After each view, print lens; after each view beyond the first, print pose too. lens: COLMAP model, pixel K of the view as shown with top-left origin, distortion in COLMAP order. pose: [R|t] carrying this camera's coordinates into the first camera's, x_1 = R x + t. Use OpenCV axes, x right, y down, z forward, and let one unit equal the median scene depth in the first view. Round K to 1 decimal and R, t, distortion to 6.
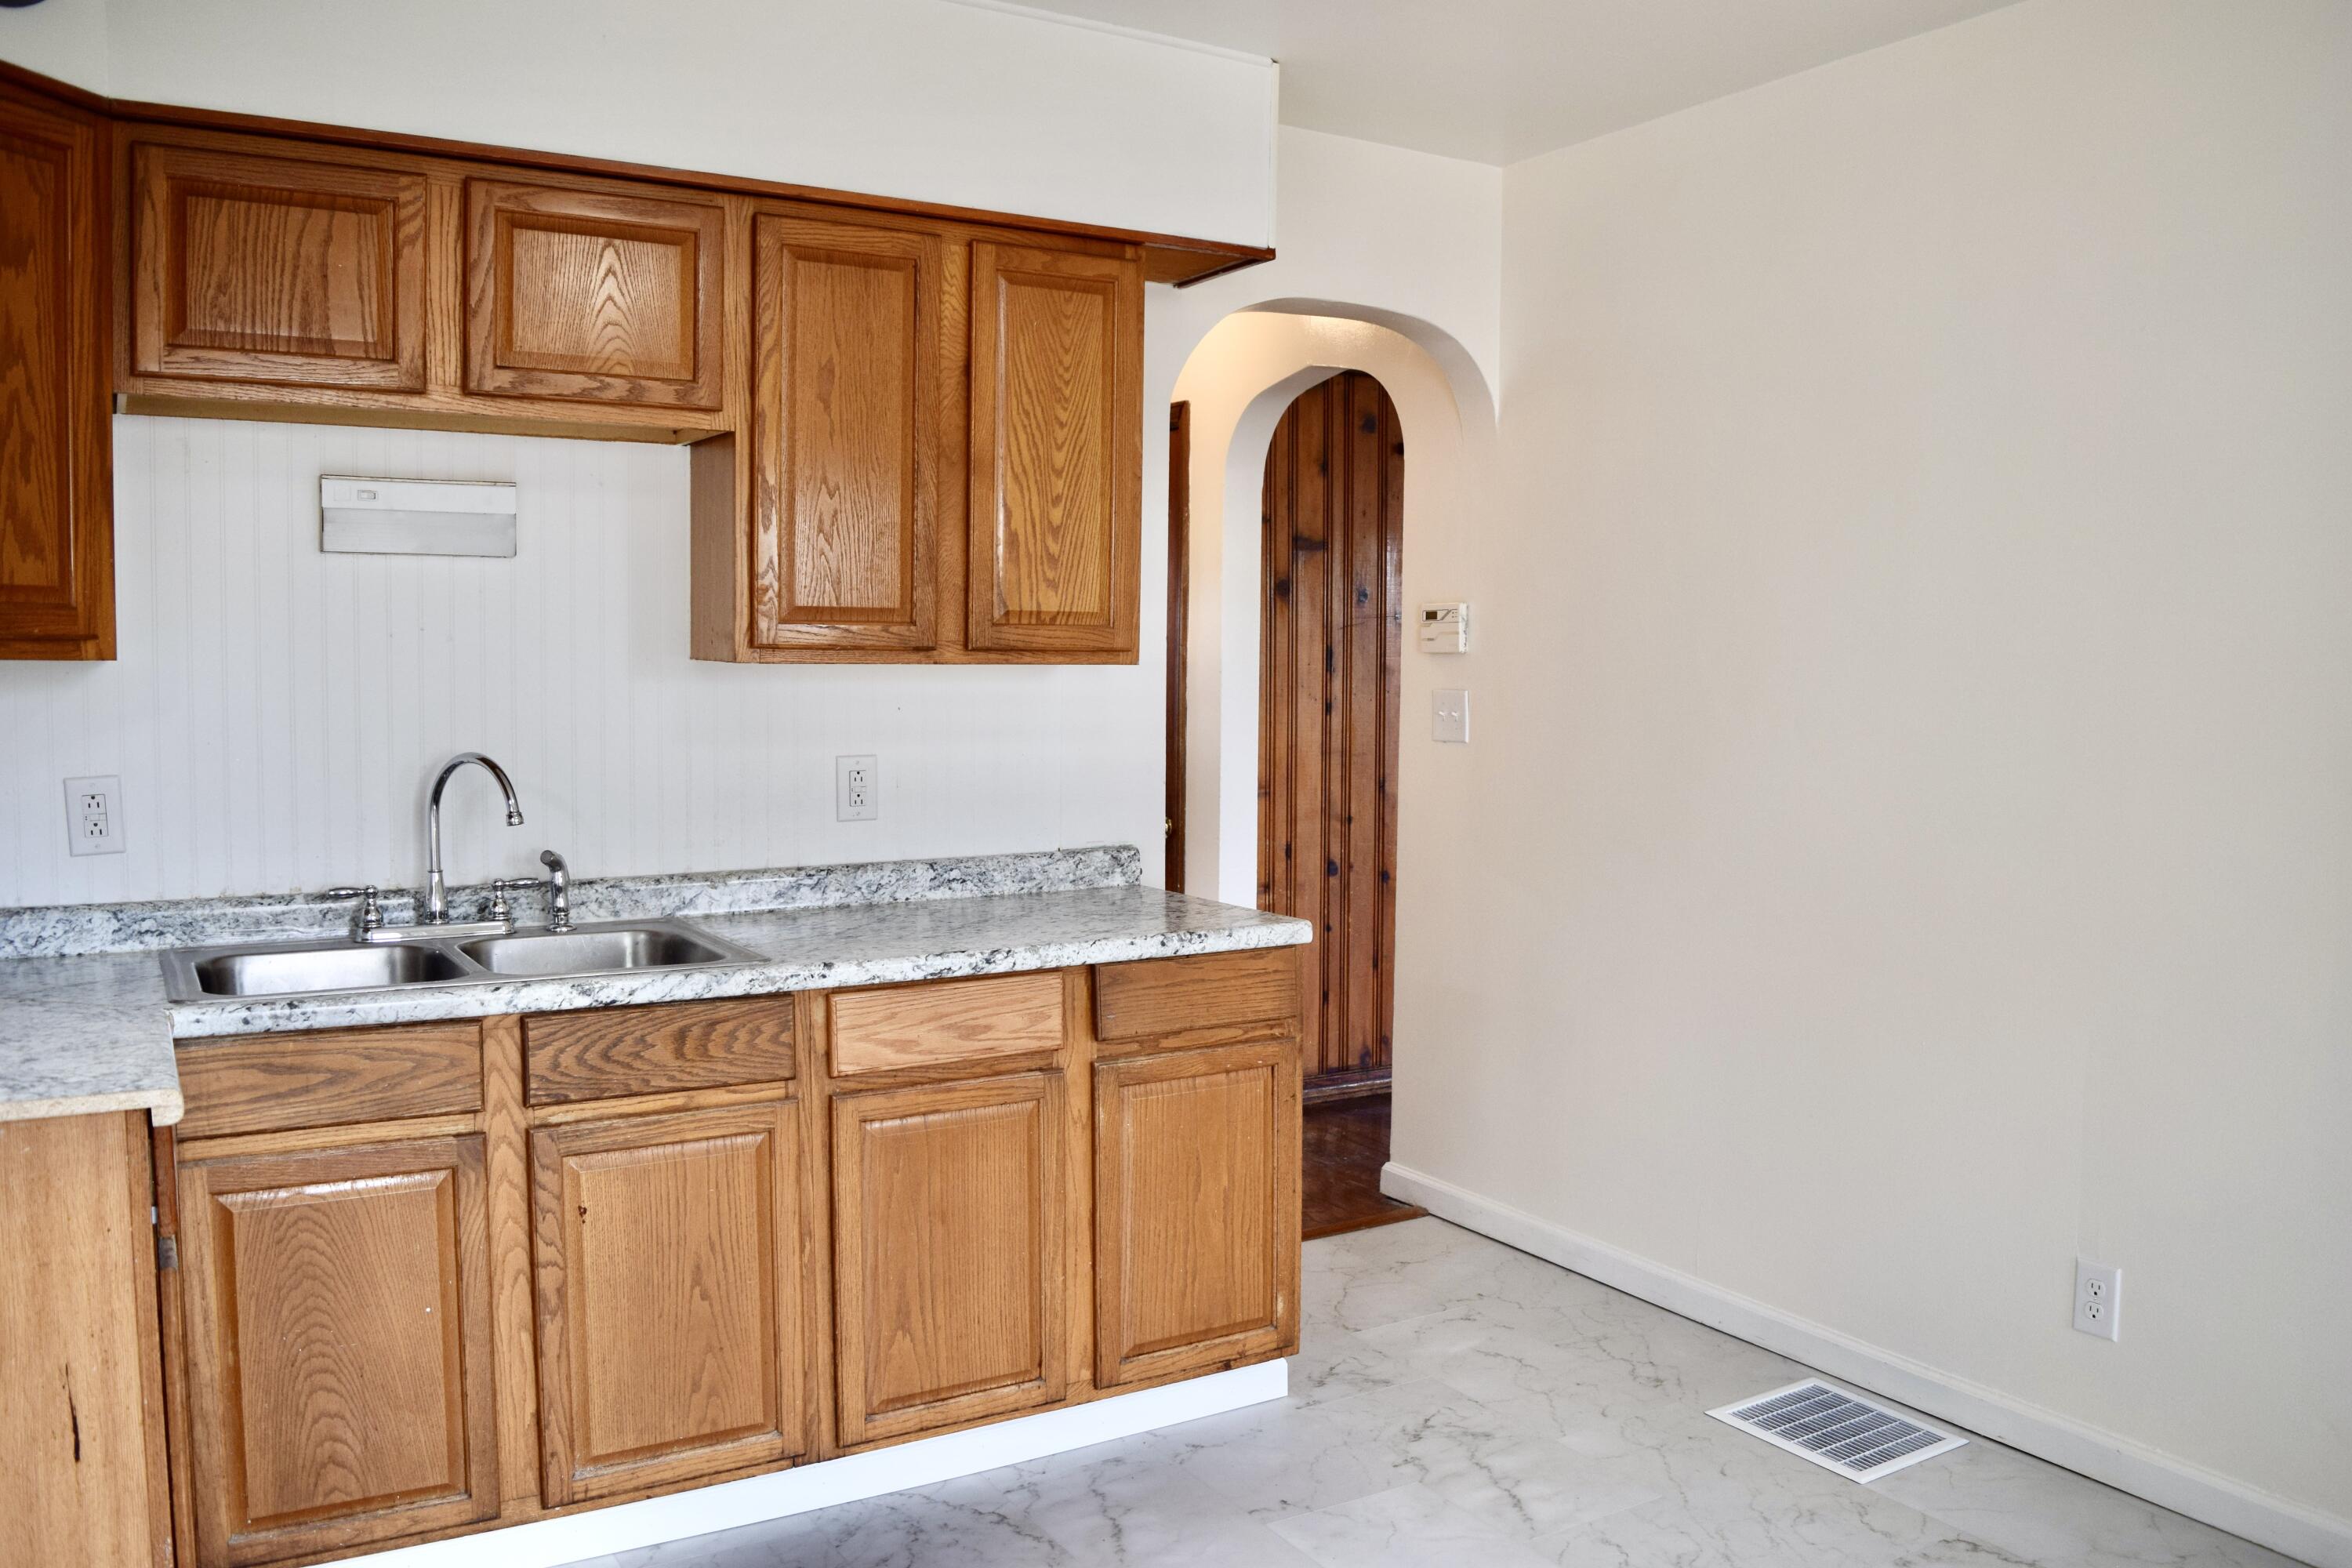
lens RADIAL K [[1833.6, 0, 1170.0], [0, 1833.6, 788.4], [0, 0, 1]] dist [-0.101105, 0.022089]
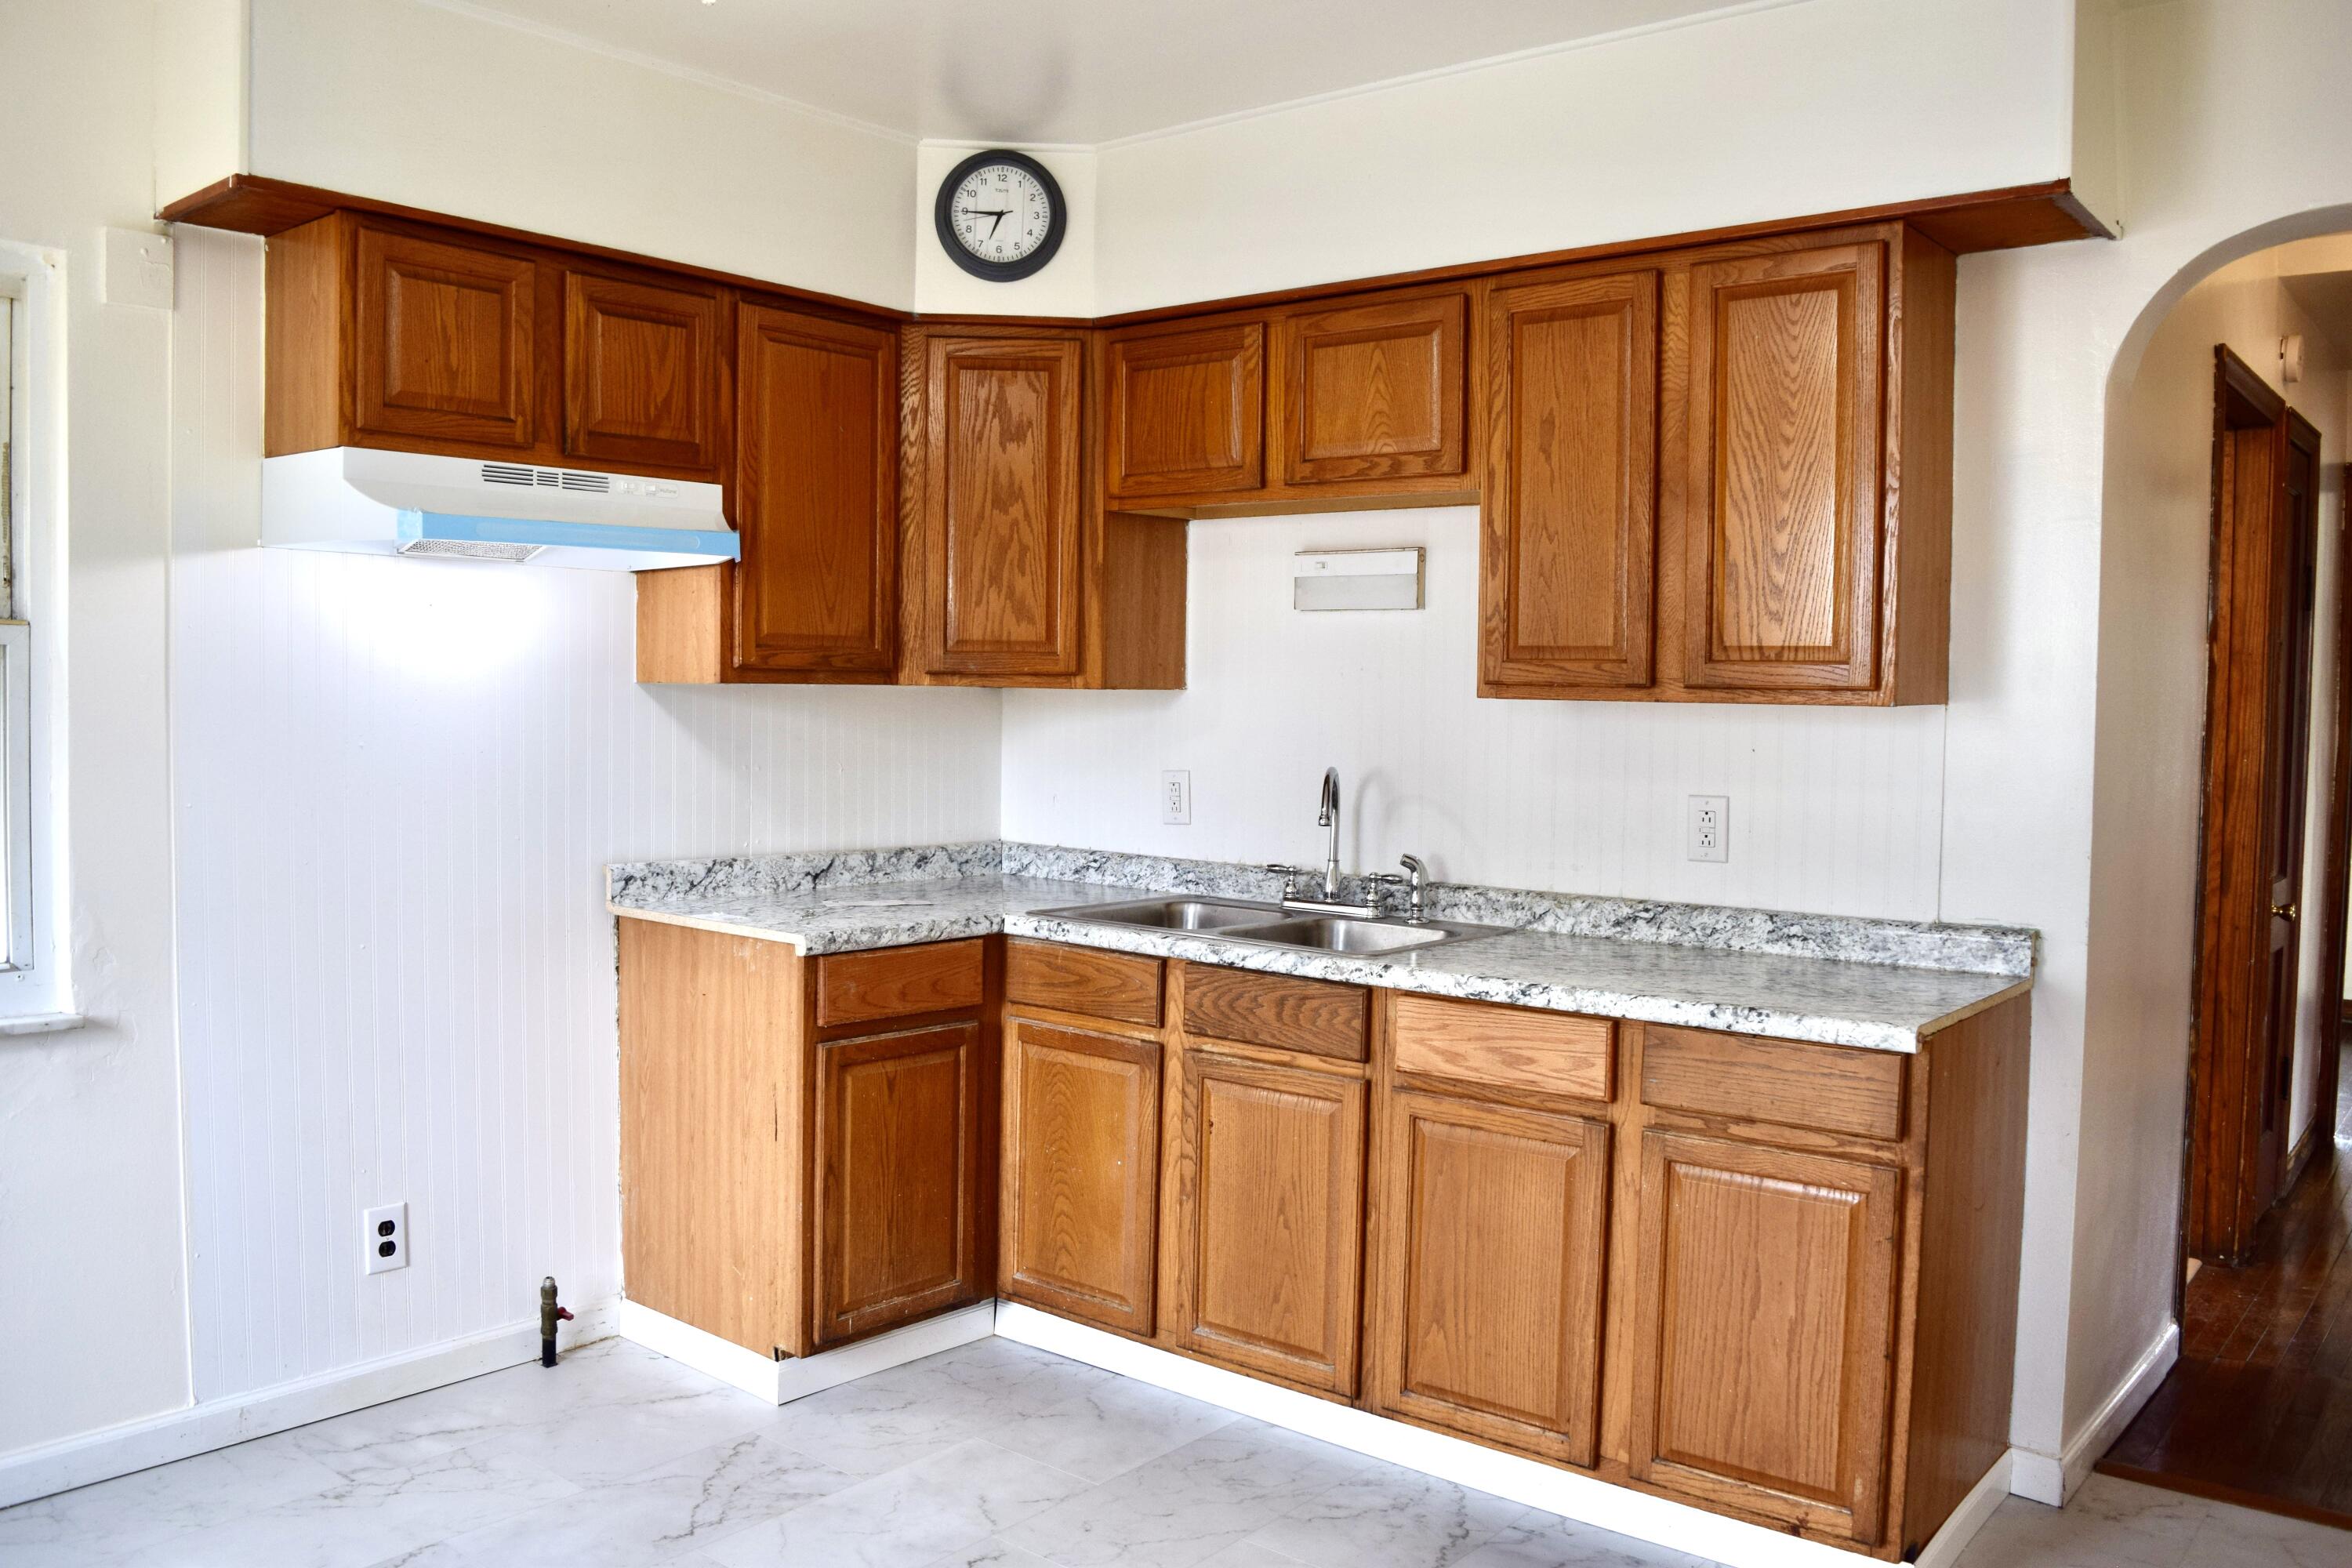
lens RADIAL K [[1833.6, 0, 1165.1], [0, 1833.6, 784.2], [0, 0, 1]] dist [-0.101105, 0.022089]
pose [[0.338529, 0.047836, -0.939739, 0.745608], [-0.078410, 0.996668, 0.022488, -0.026633], [0.937684, 0.066072, 0.341151, 0.445619]]
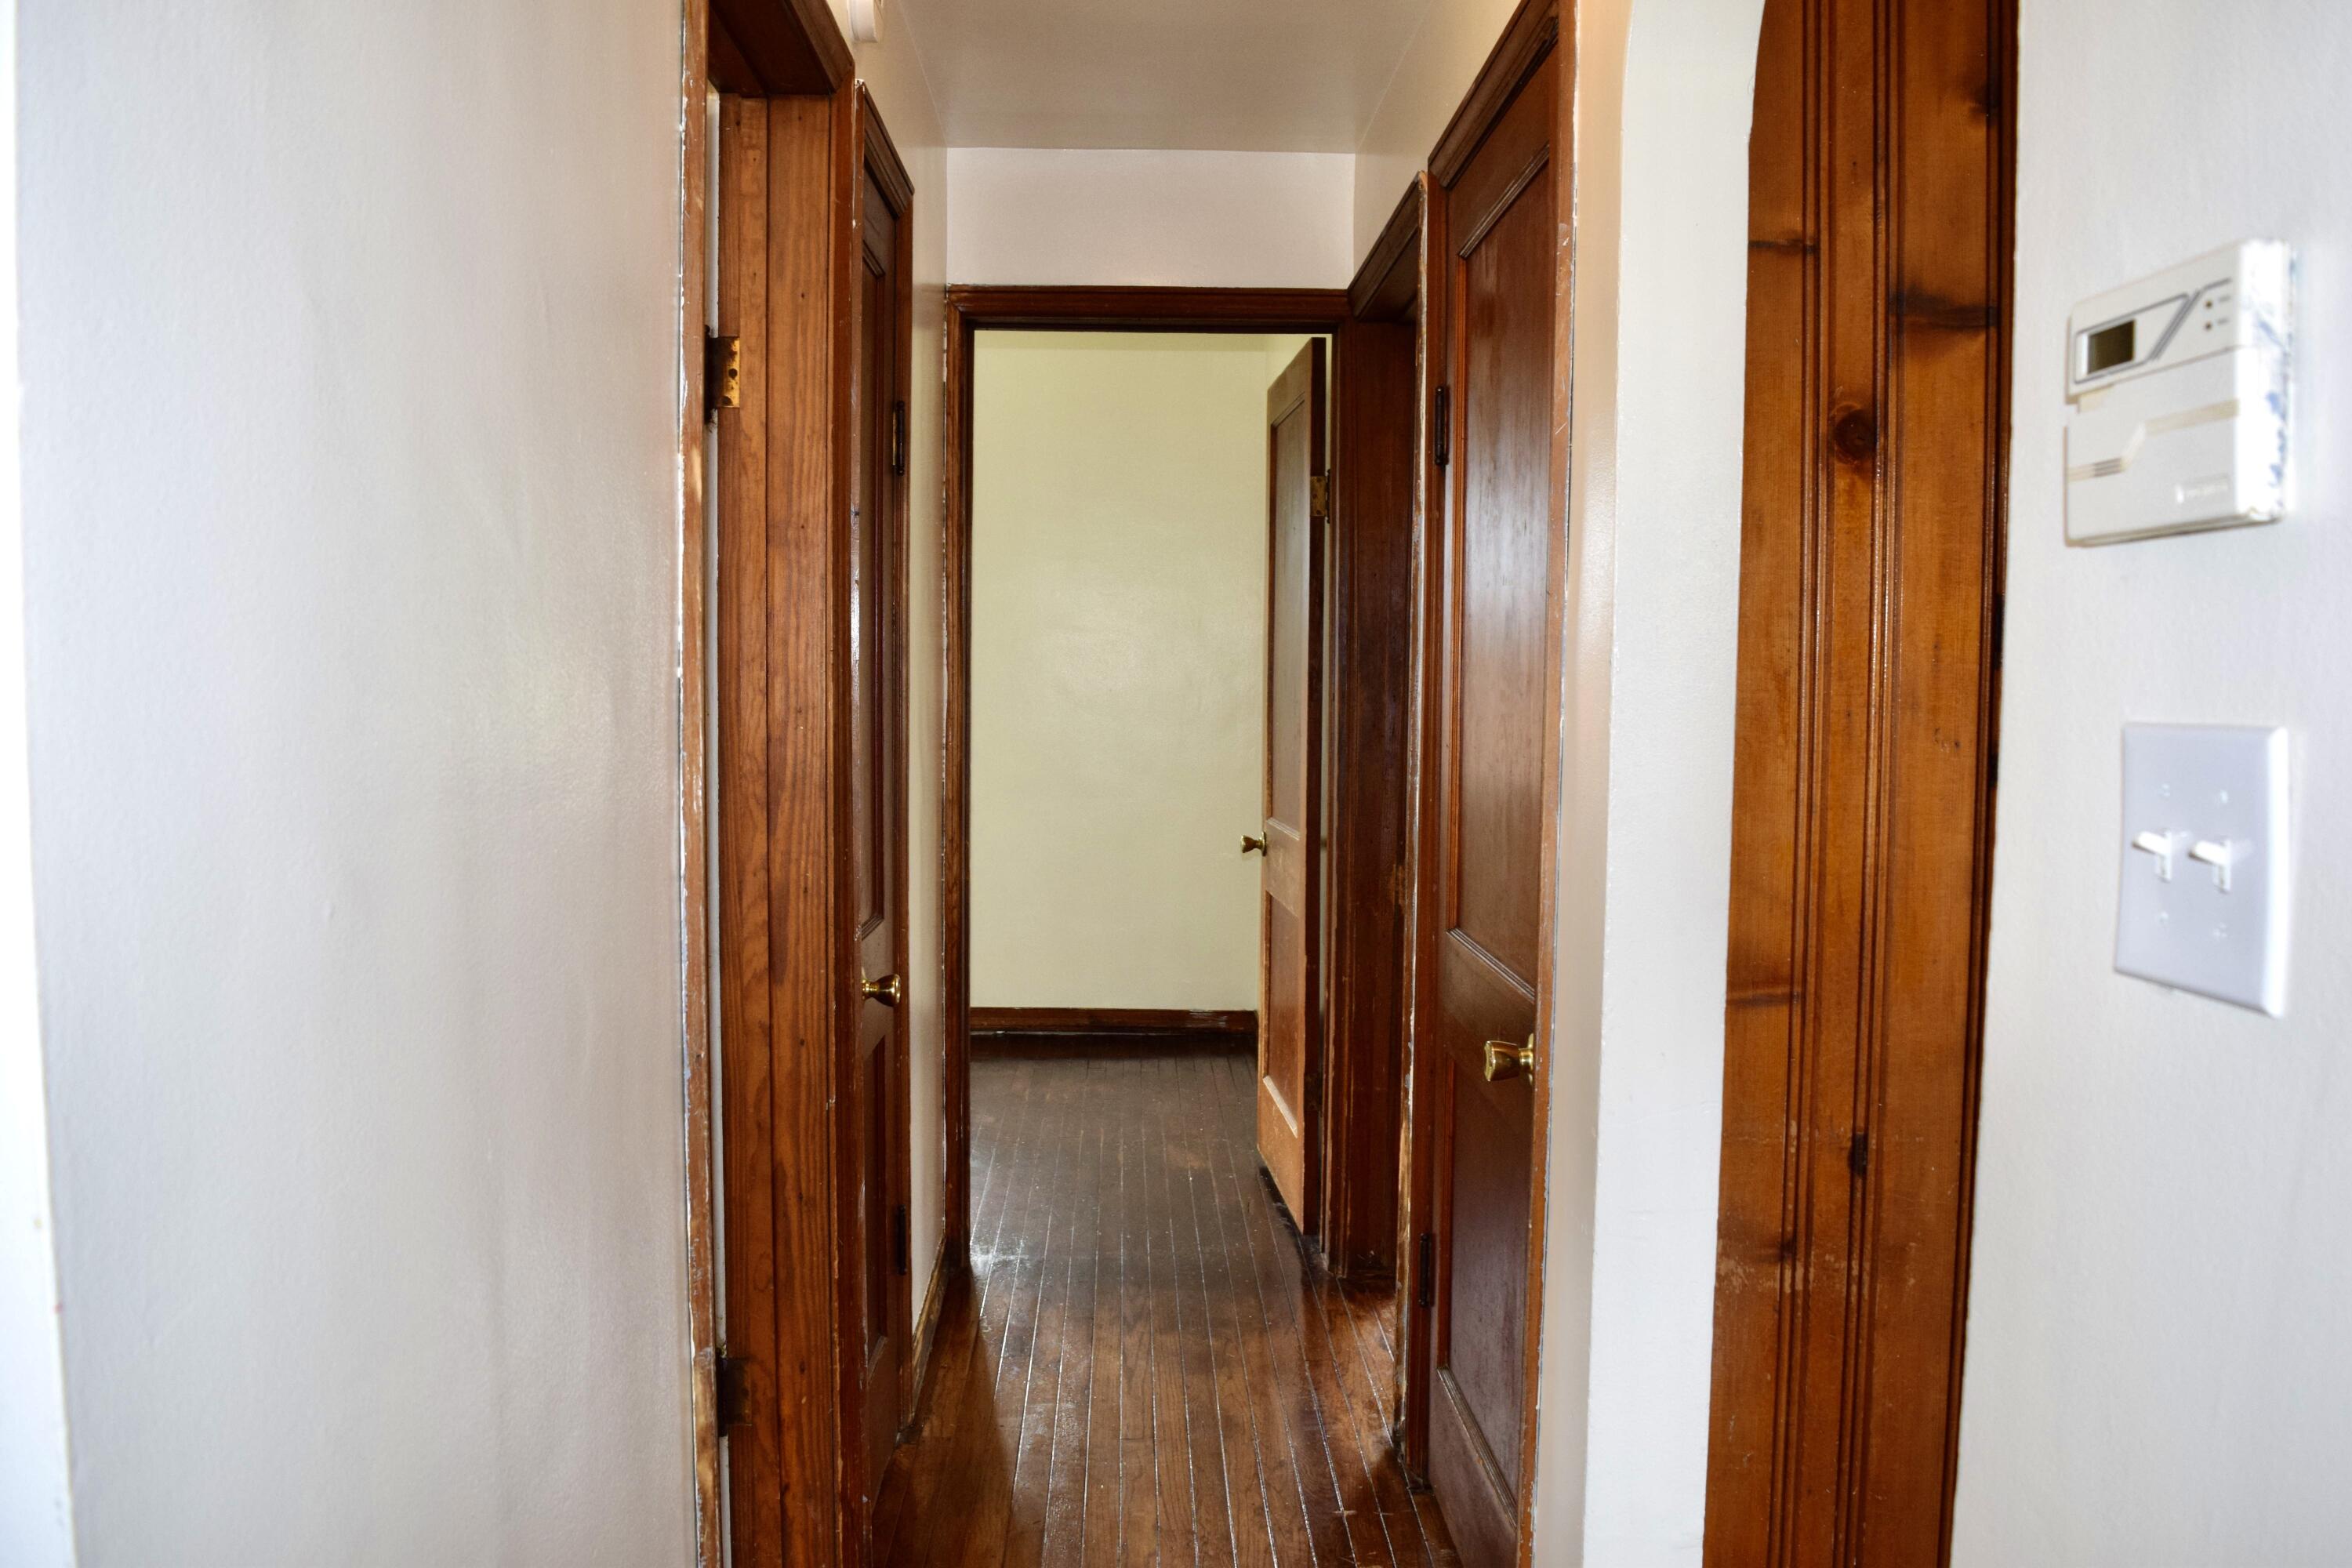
lens RADIAL K [[1833.6, 0, 1179.3], [0, 1833.6, 774.8], [0, 0, 1]] dist [-0.101105, 0.022089]
pose [[0.876517, 0.029650, -0.480456, 0.215757], [-0.037426, 0.999278, -0.006612, -0.062981], [0.479913, 0.023777, 0.876994, 1.141487]]
